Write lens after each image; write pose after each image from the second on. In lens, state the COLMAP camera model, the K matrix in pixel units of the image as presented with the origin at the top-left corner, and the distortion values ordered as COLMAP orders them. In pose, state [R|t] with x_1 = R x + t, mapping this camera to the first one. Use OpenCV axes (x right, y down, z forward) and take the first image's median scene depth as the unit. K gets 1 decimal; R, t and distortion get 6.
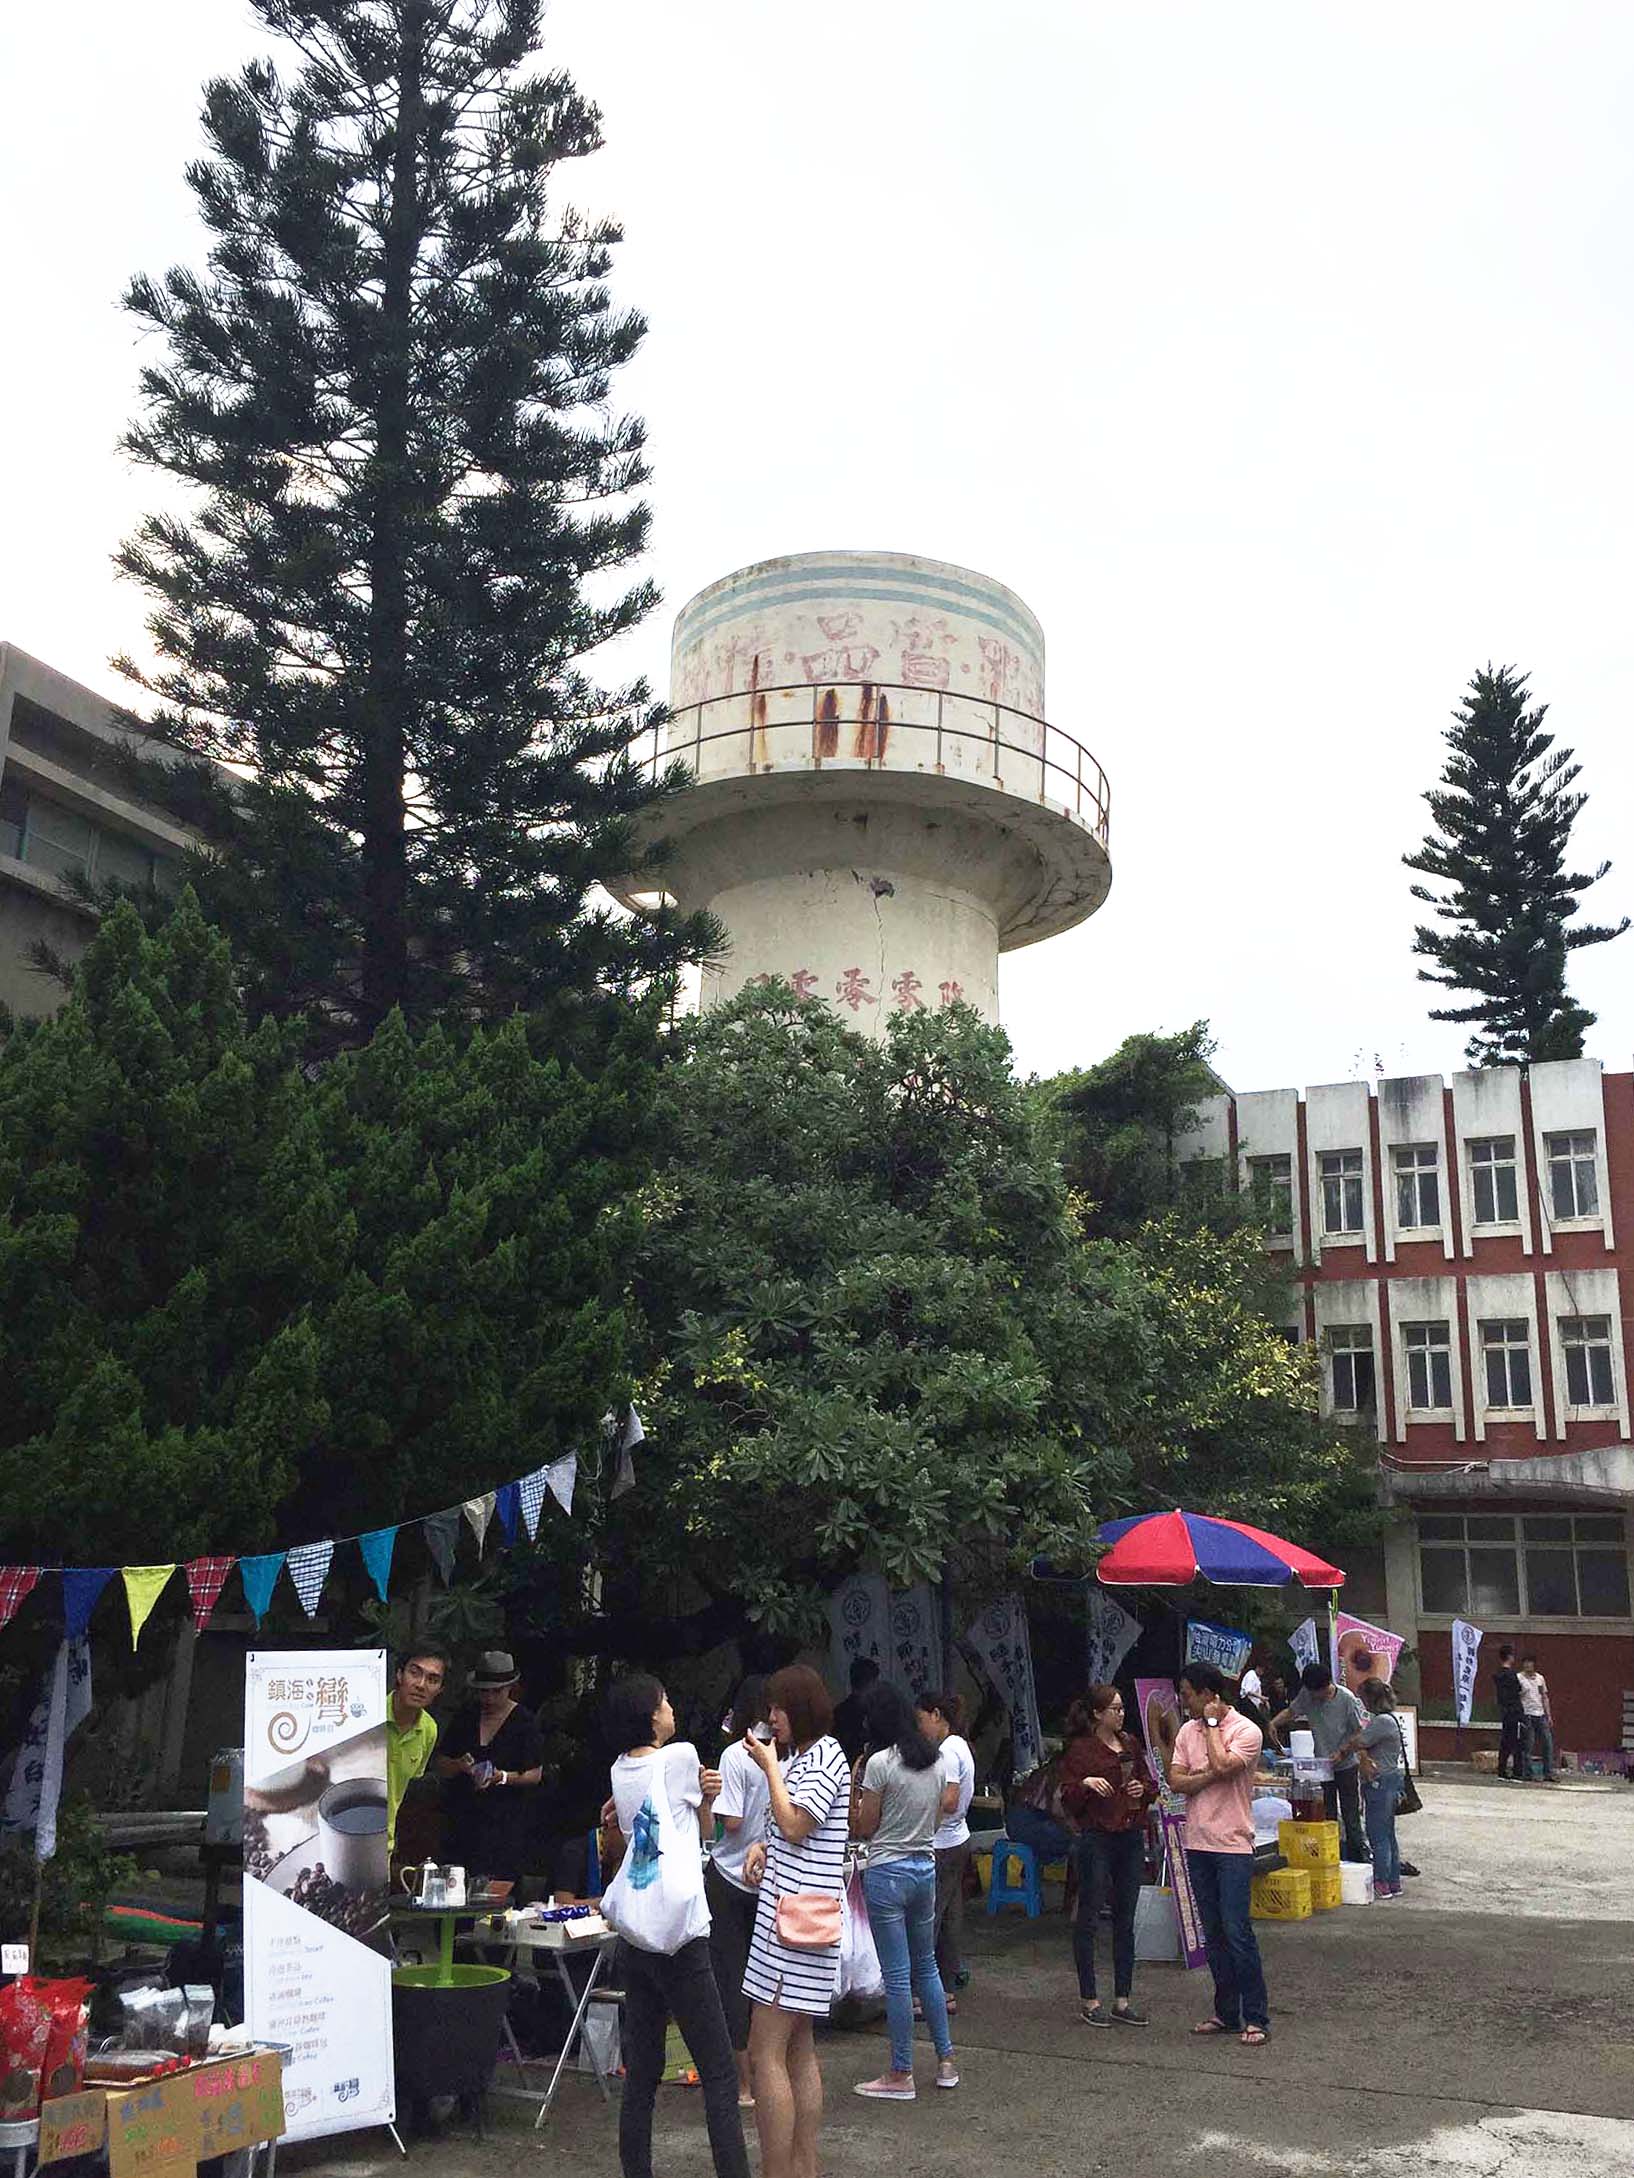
lens RADIAL K [[2088.7, 0, 817.0], [0, 2088.7, 1089.0], [0, 0, 1]] dist [0.008565, 0.000686]
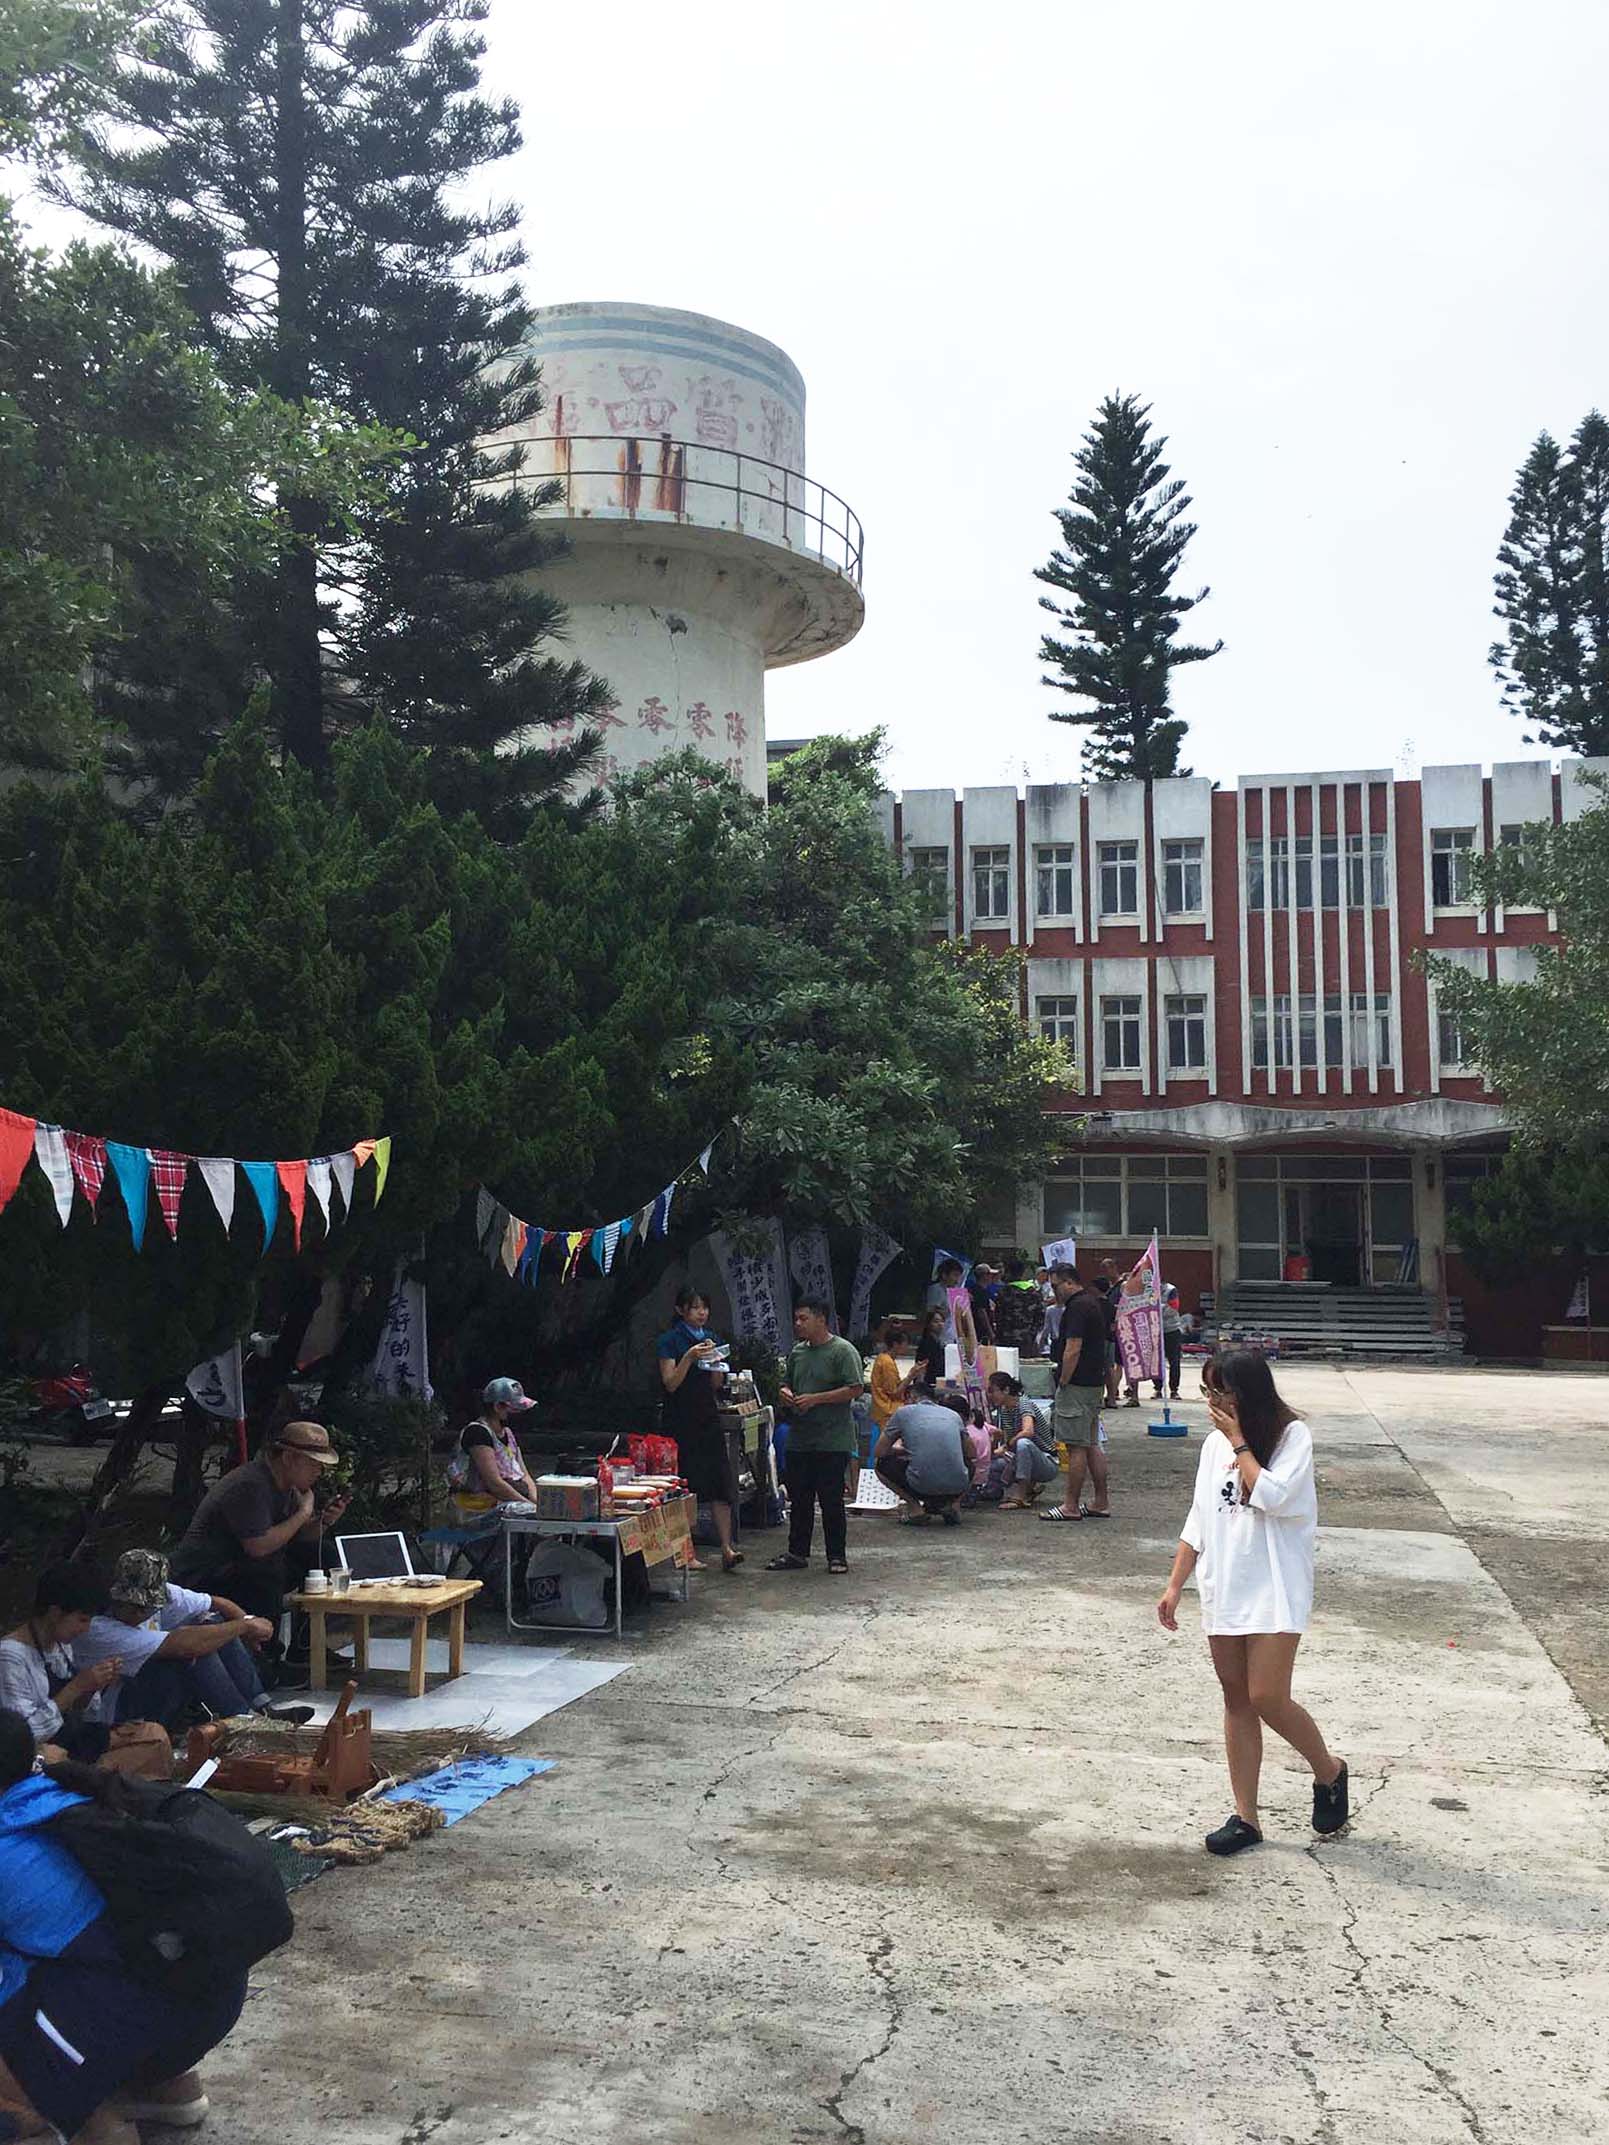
lens RADIAL K [[2170.8, 0, 804.5], [0, 2170.8, 1072.5], [0, 0, 1]] dist [0.067284, -0.219694]
pose [[0.970741, 0.007733, 0.240004, -0.145009], [-0.048954, 0.984864, 0.166272, -0.044331], [-0.235086, -0.173156, 0.956427, -0.156289]]
